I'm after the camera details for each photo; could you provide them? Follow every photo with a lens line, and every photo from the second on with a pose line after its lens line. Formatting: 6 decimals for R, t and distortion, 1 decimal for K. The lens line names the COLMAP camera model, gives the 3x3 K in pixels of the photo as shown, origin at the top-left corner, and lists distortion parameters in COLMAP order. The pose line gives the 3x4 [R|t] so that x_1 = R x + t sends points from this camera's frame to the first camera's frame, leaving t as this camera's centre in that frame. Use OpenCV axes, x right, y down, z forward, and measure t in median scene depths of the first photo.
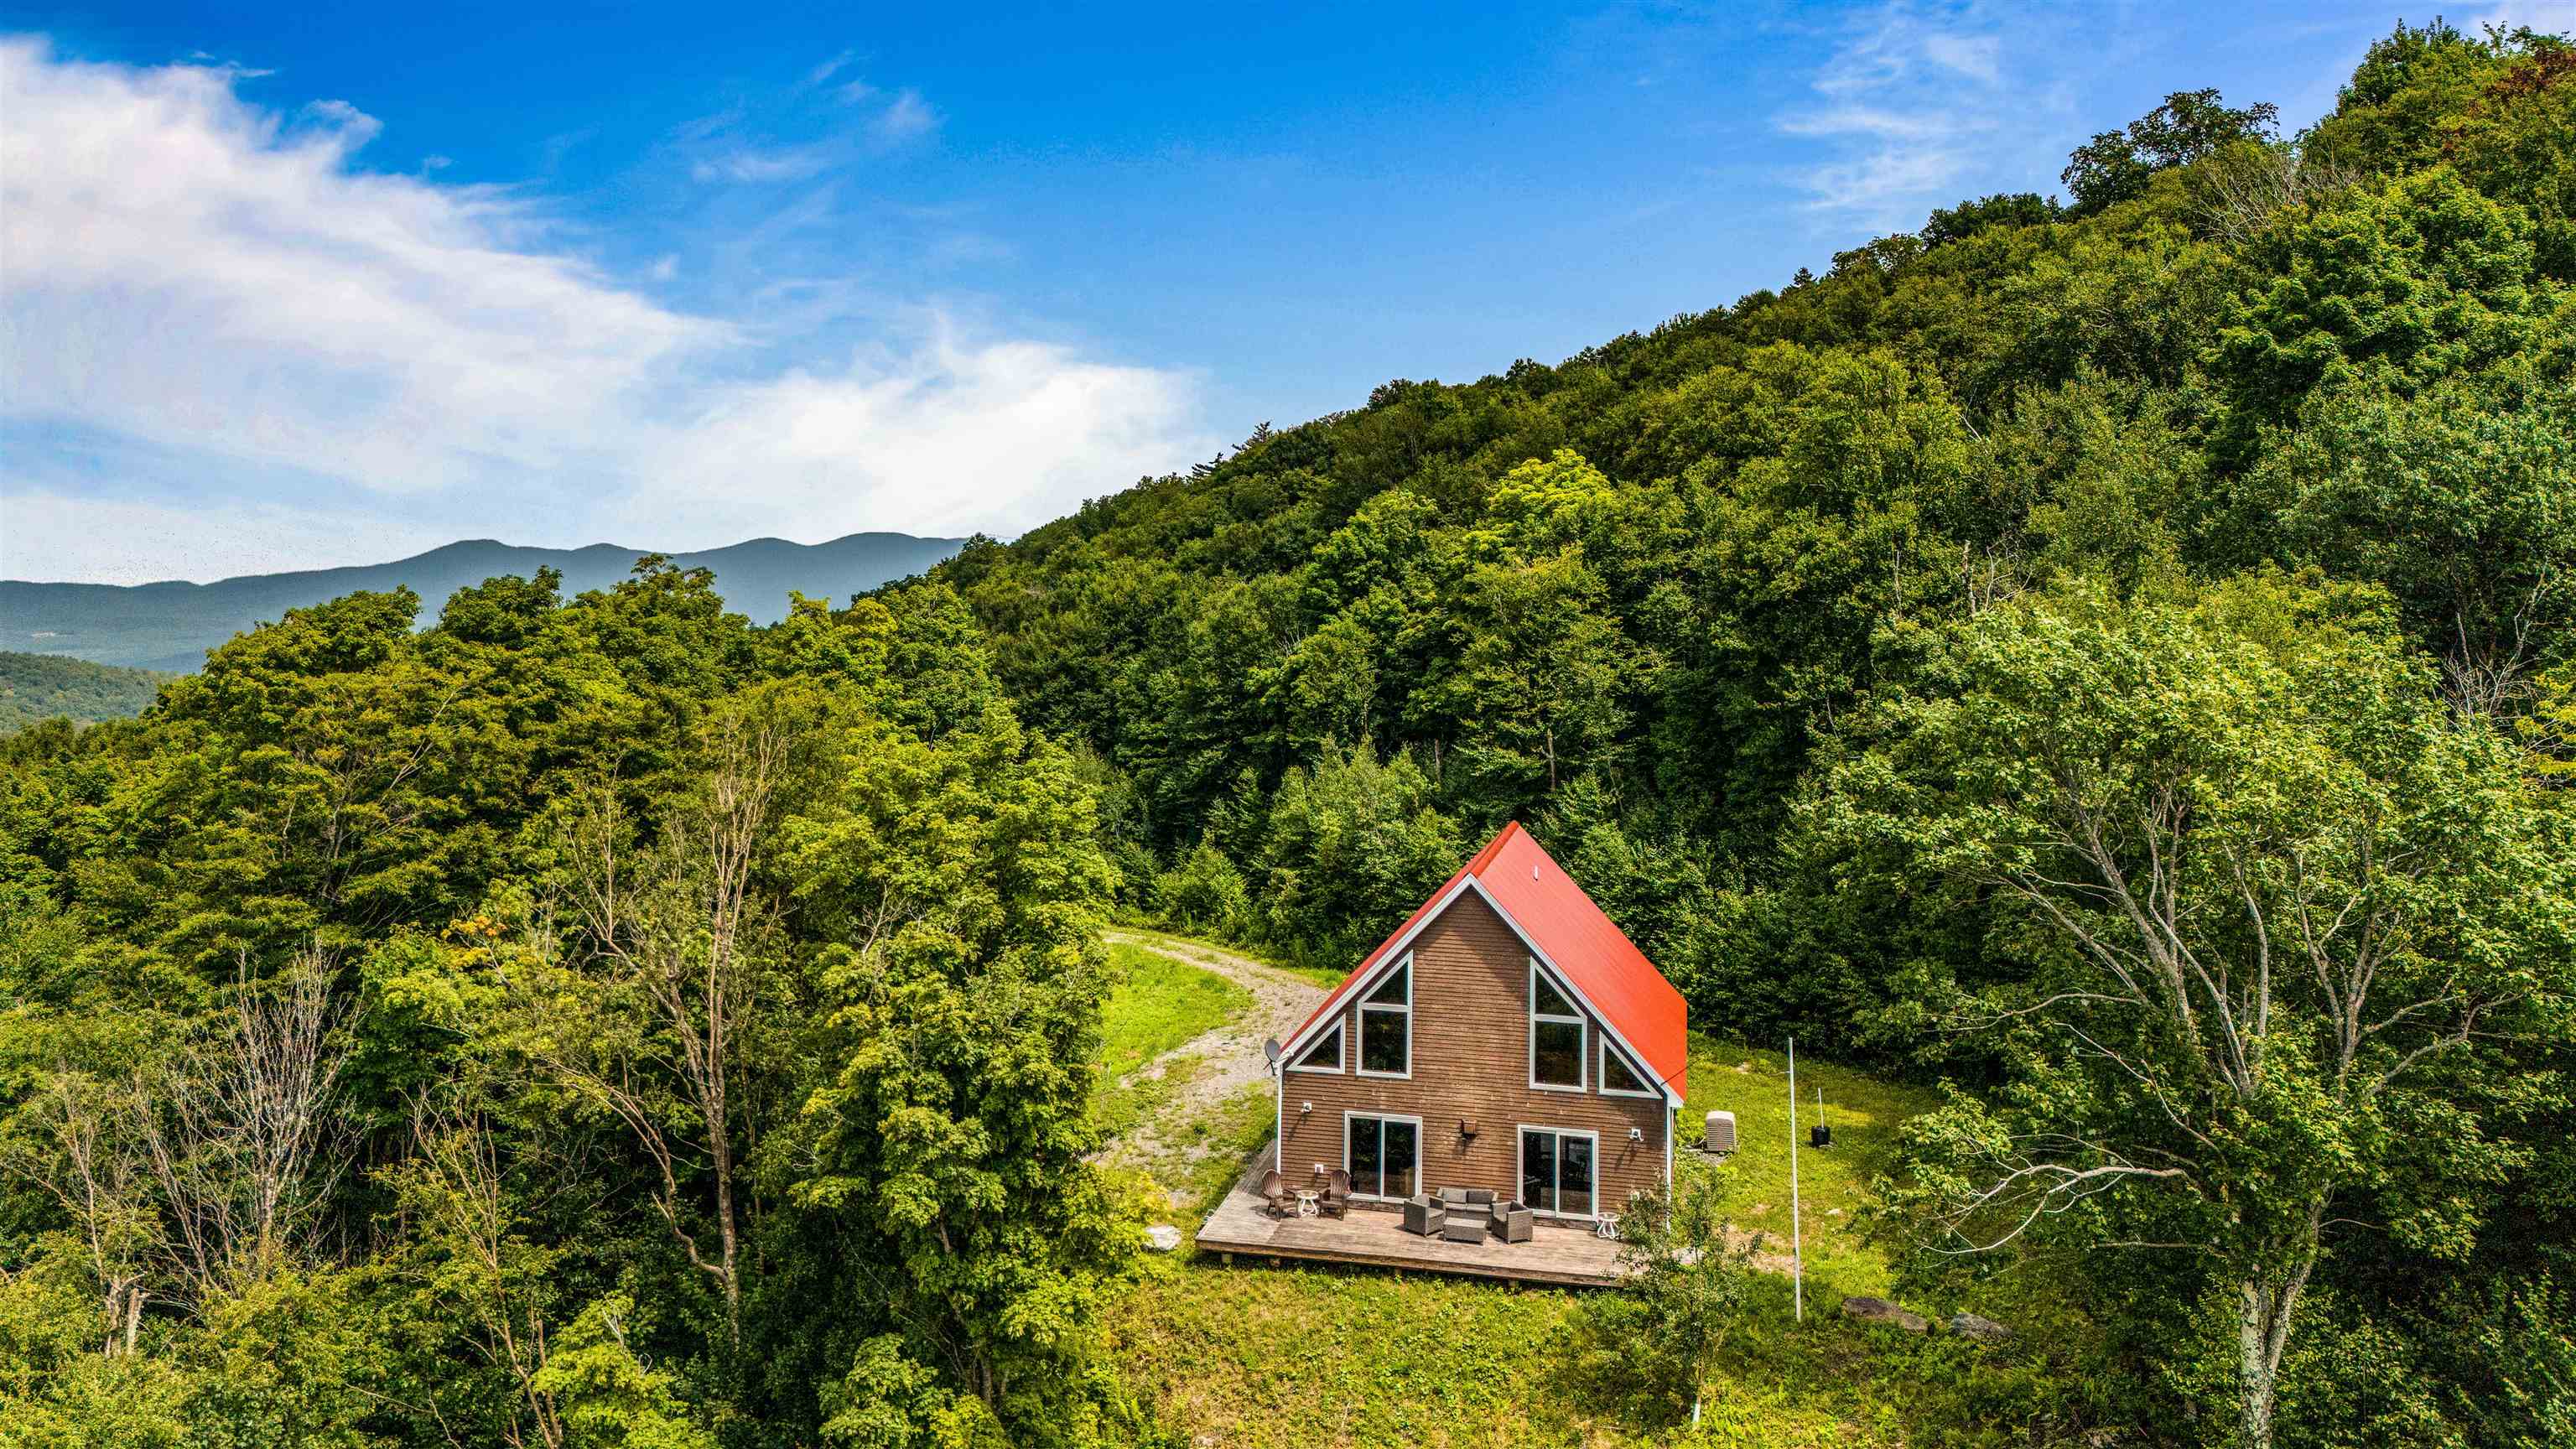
lens RADIAL K [[1970.8, 0, 1277.1], [0, 1970.8, 513.5], [0, 0, 1]] dist [0.074207, -0.095383]
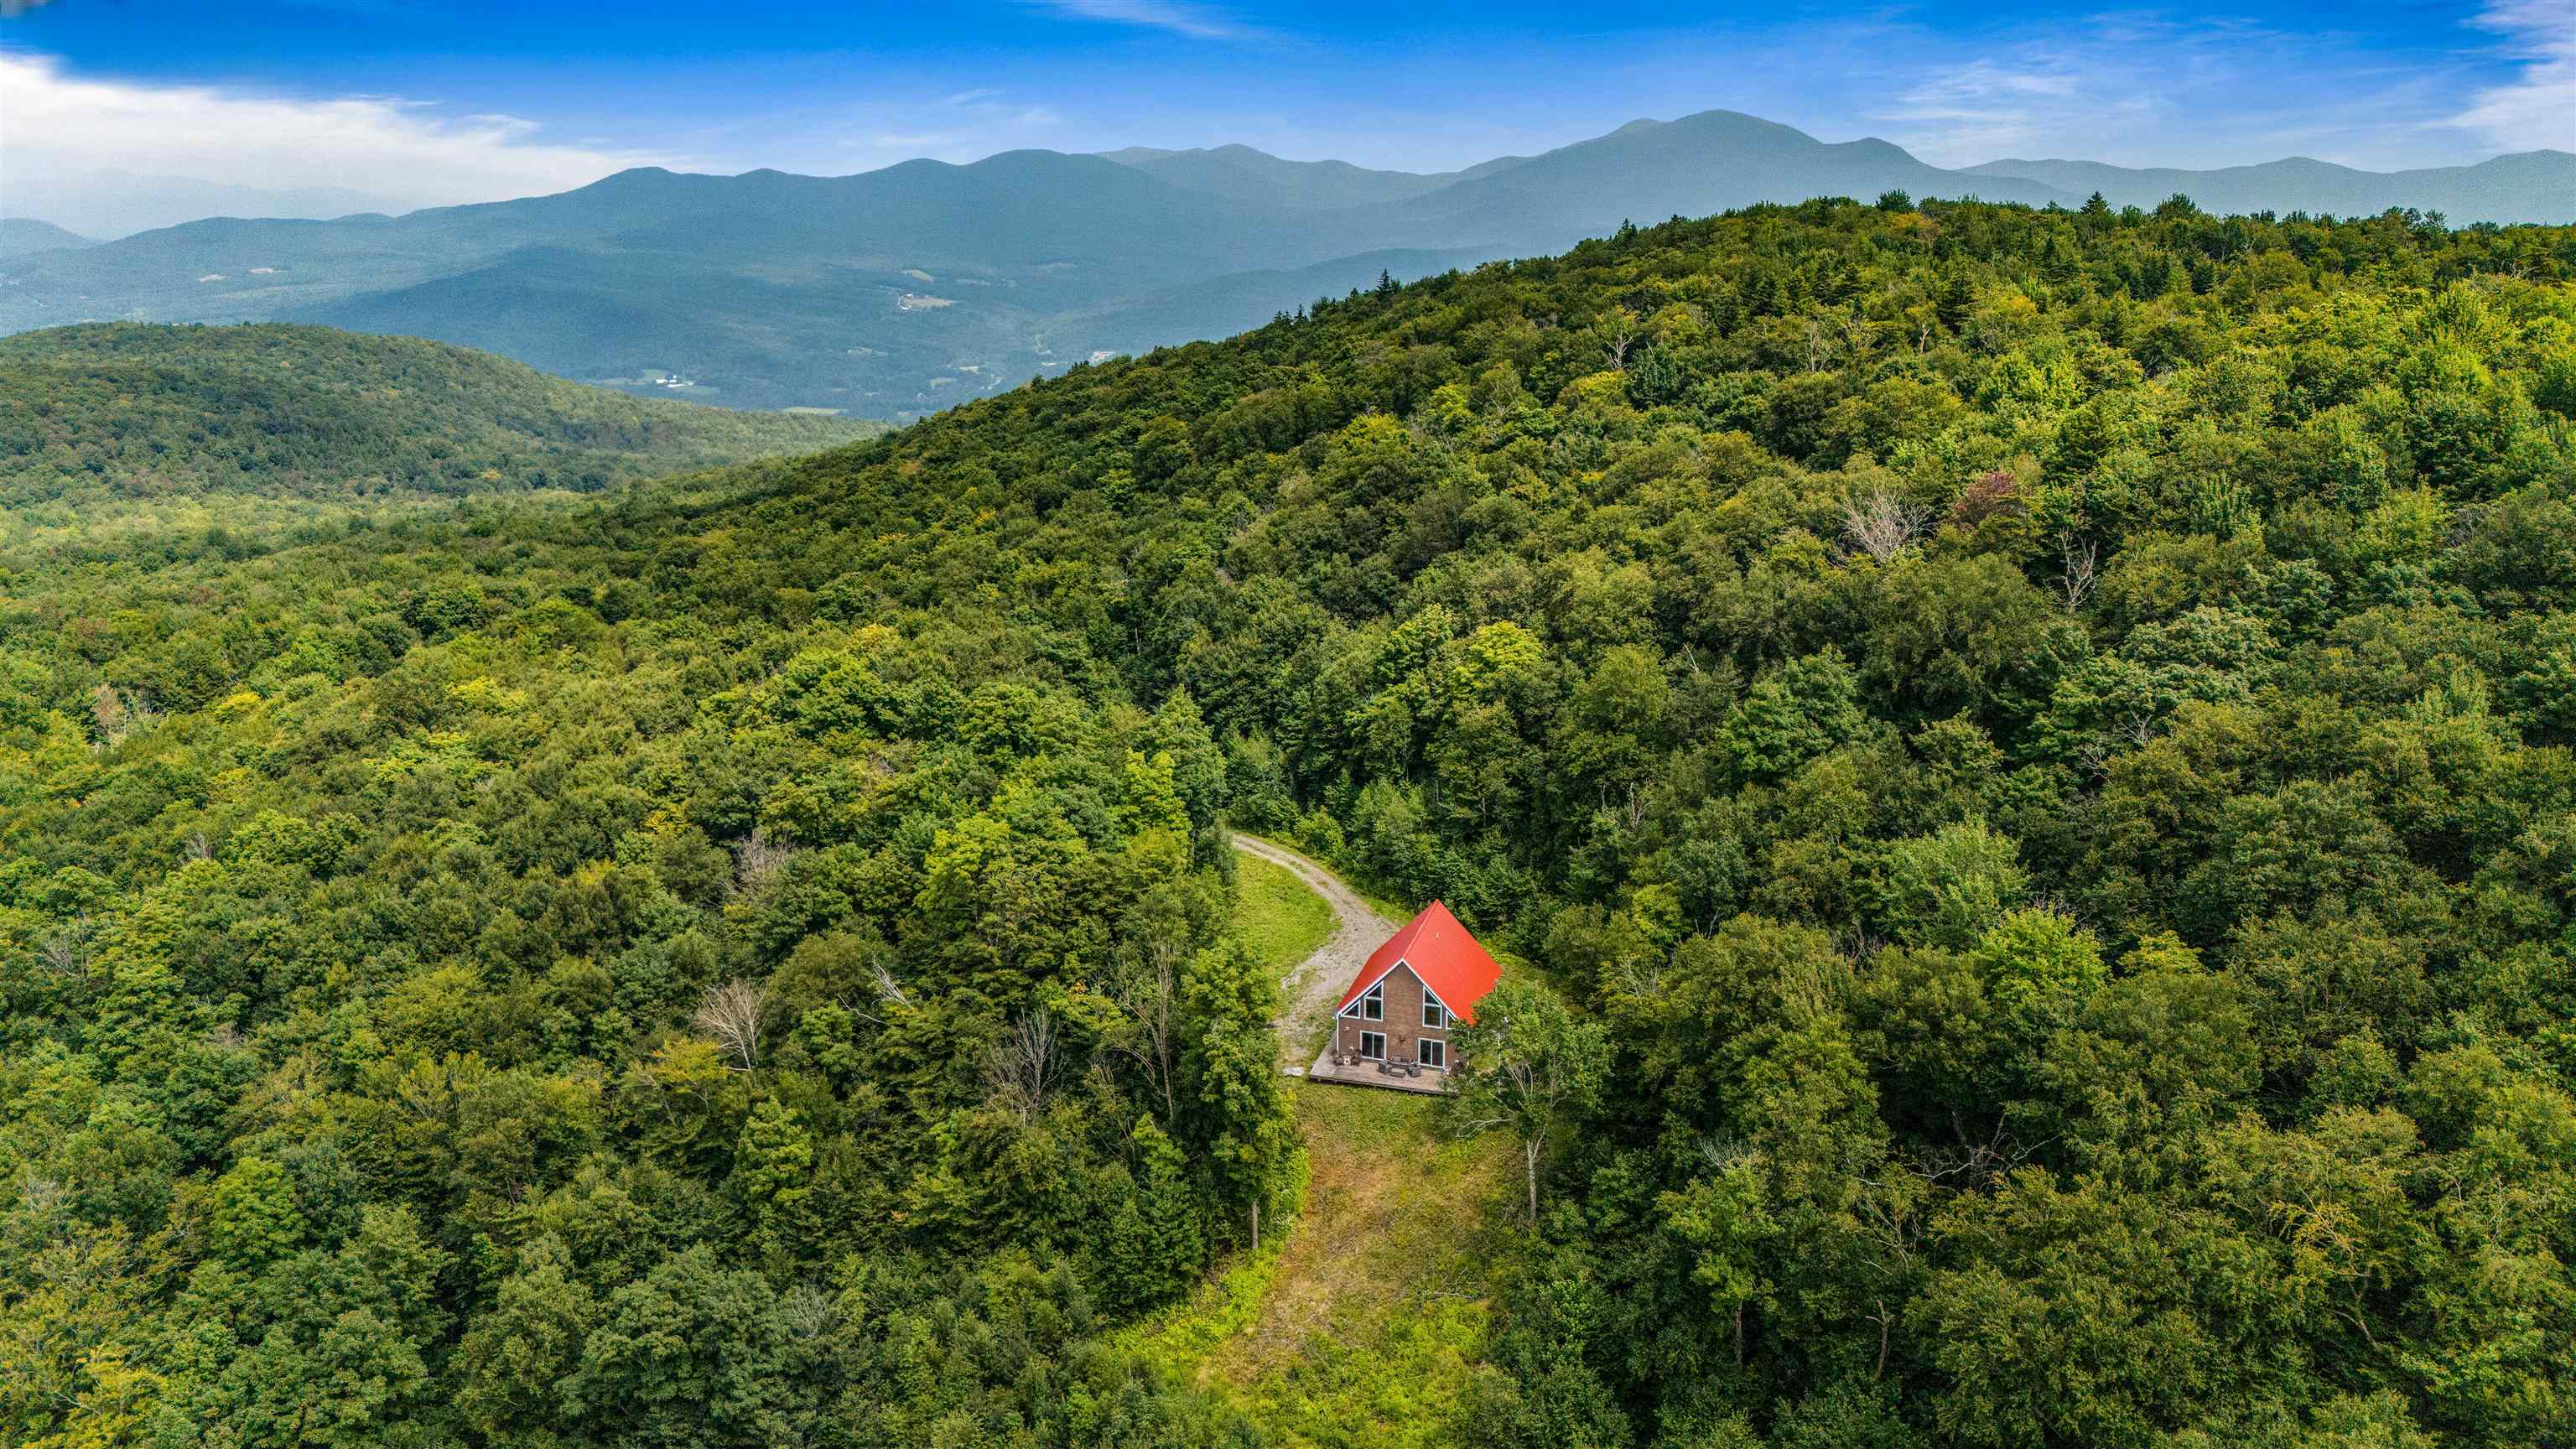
lens RADIAL K [[1847.8, 0, 1288.0], [0, 1847.8, 724.5], [0, 0, 1]] dist [0.073902, -0.065878]
pose [[0.997422, 0.000130, -0.071757, 0.119007], [0.020985, 0.955753, 0.293422, -0.893078], [0.068620, -0.294172, 0.953286, -1.408548]]
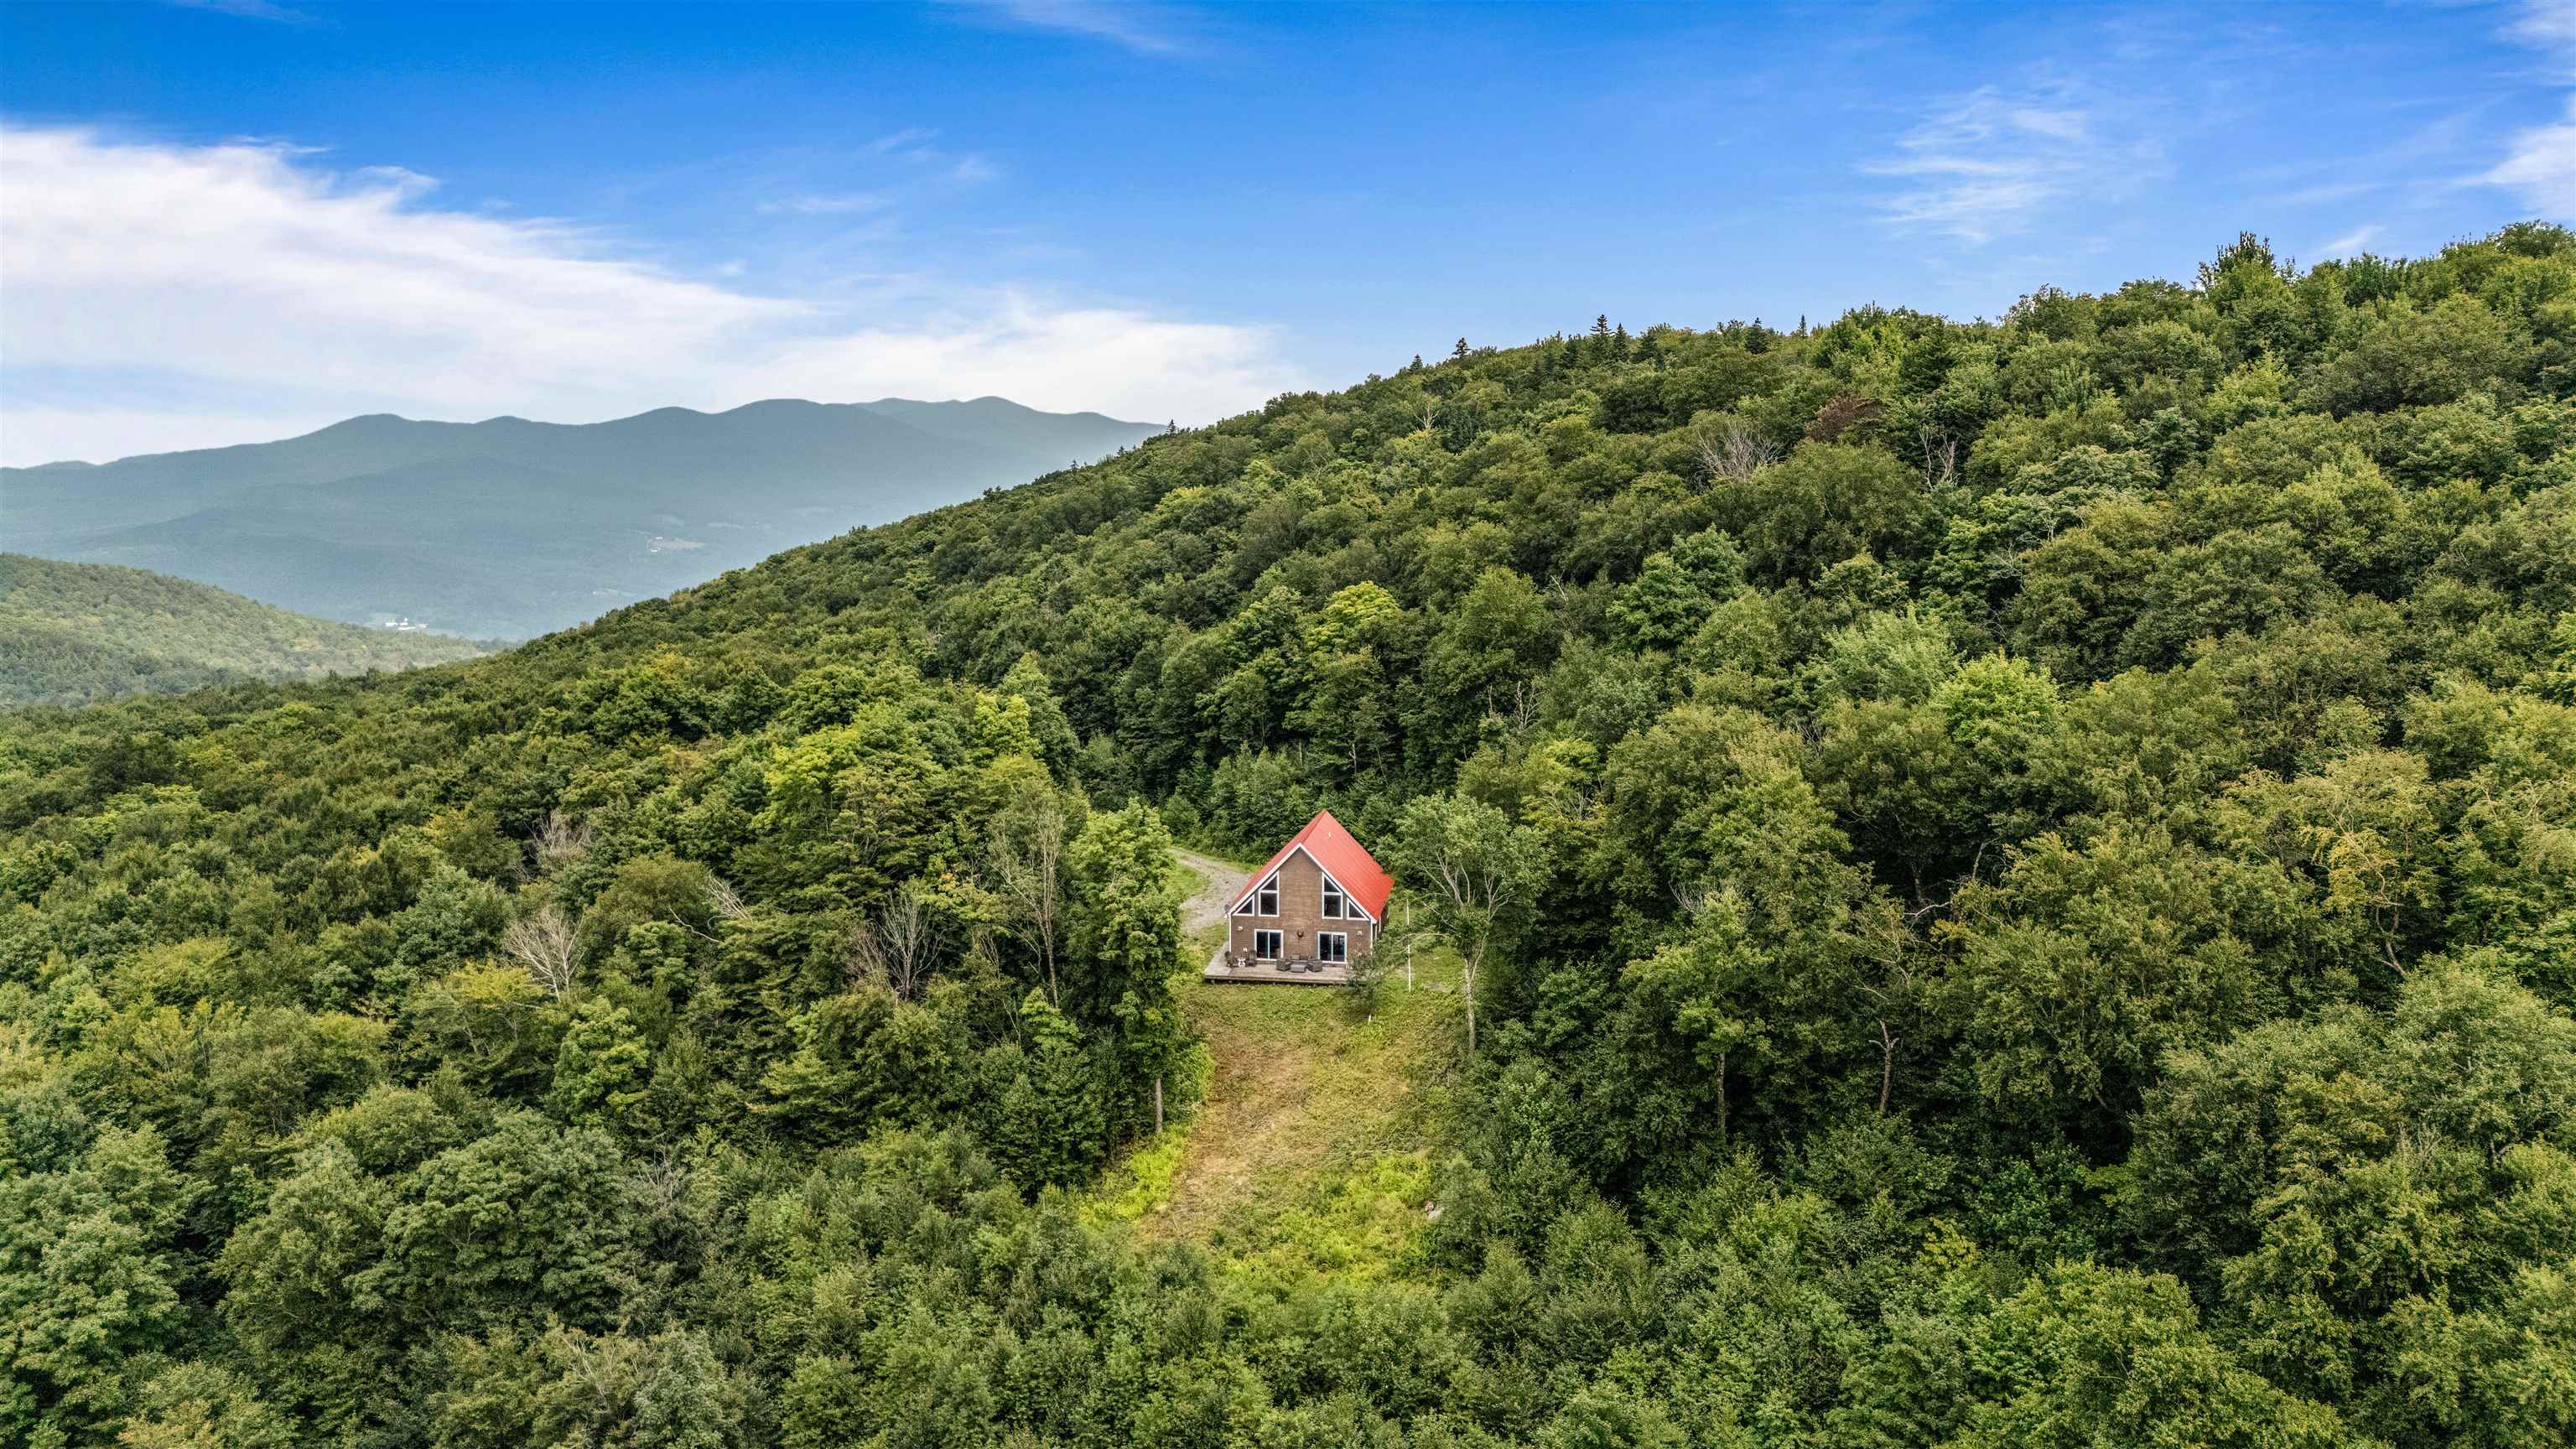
lens RADIAL K [[1847.8, 0, 1288.0], [0, 1847.8, 724.5], [0, 0, 1]] dist [0.073902, -0.065878]
pose [[0.998237, -0.027141, 0.052789, -0.043815], [0.017244, 0.983585, 0.179618, -0.407766], [-0.056798, -0.178391, 0.982319, -1.370485]]
